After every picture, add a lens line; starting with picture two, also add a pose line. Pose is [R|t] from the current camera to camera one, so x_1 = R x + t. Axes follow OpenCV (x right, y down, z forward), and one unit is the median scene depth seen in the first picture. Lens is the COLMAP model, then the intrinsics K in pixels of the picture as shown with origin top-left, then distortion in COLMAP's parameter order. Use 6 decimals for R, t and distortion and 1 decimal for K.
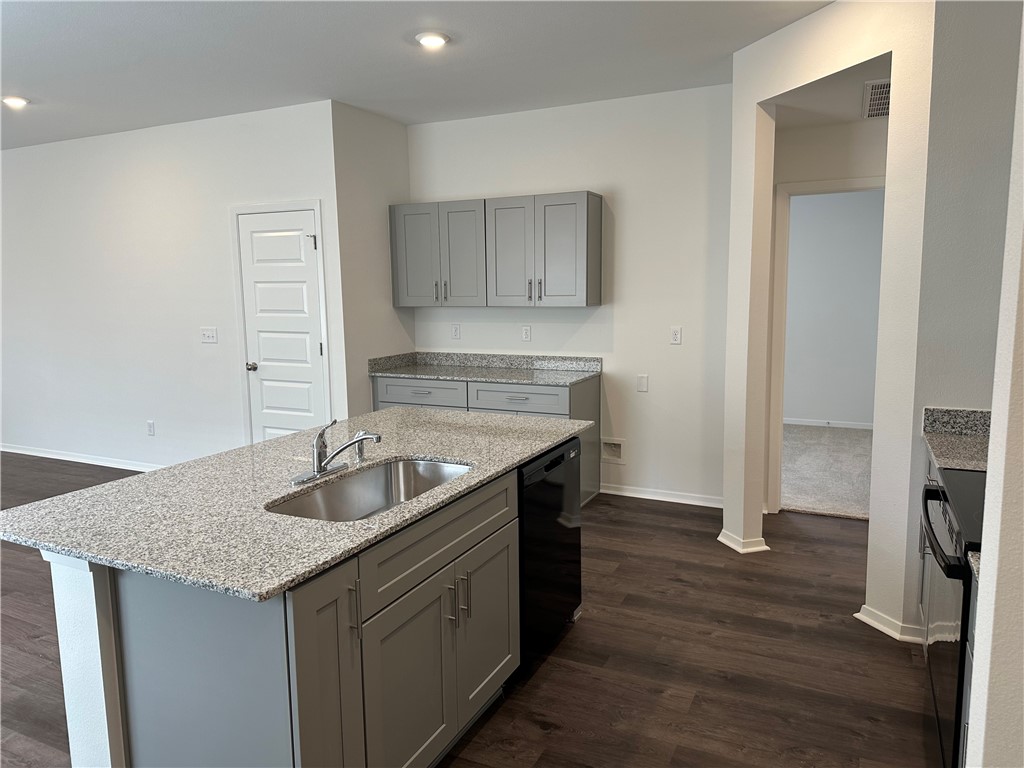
lens RADIAL K [[727.9, 0, 512.0], [0, 727.9, 384.0], [0, 0, 1]] dist [-0.001099, -0.001091]
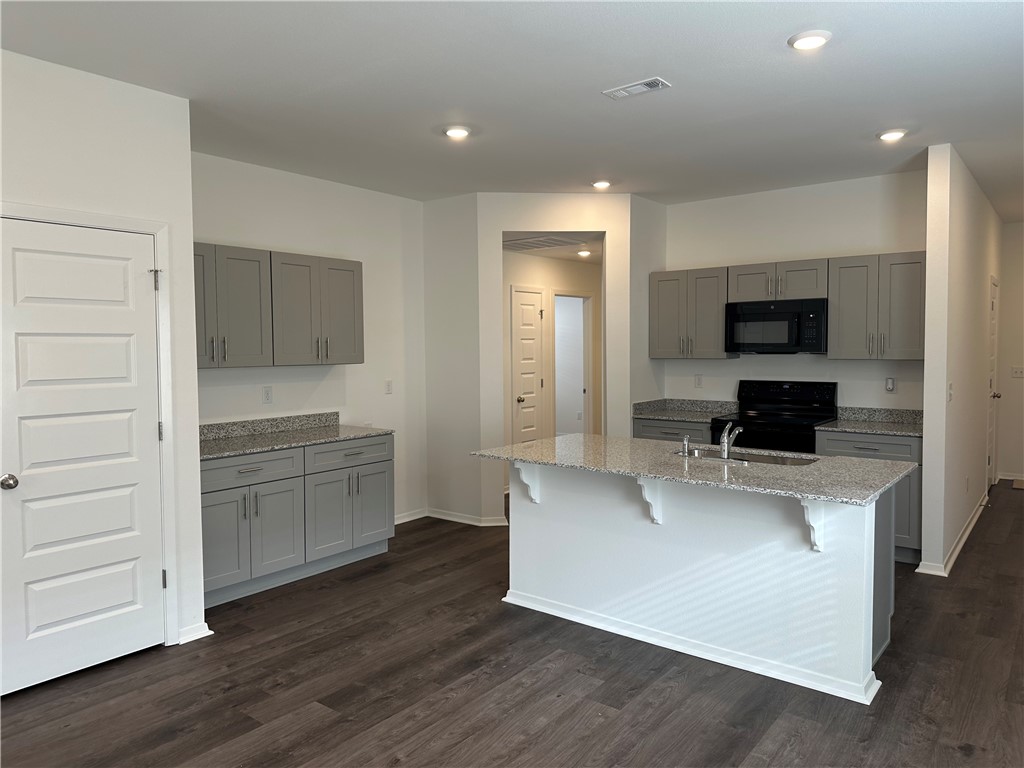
lens RADIAL K [[727.9, 0, 512.0], [0, 727.9, 384.0], [0, 0, 1]] dist [-0.001099, -0.001091]
pose [[0.223970, -0.044633, 0.973574, -0.852235], [0.142565, 0.989706, 0.012575, -0.052668], [-0.964112, 0.135981, 0.228027, 0.502329]]
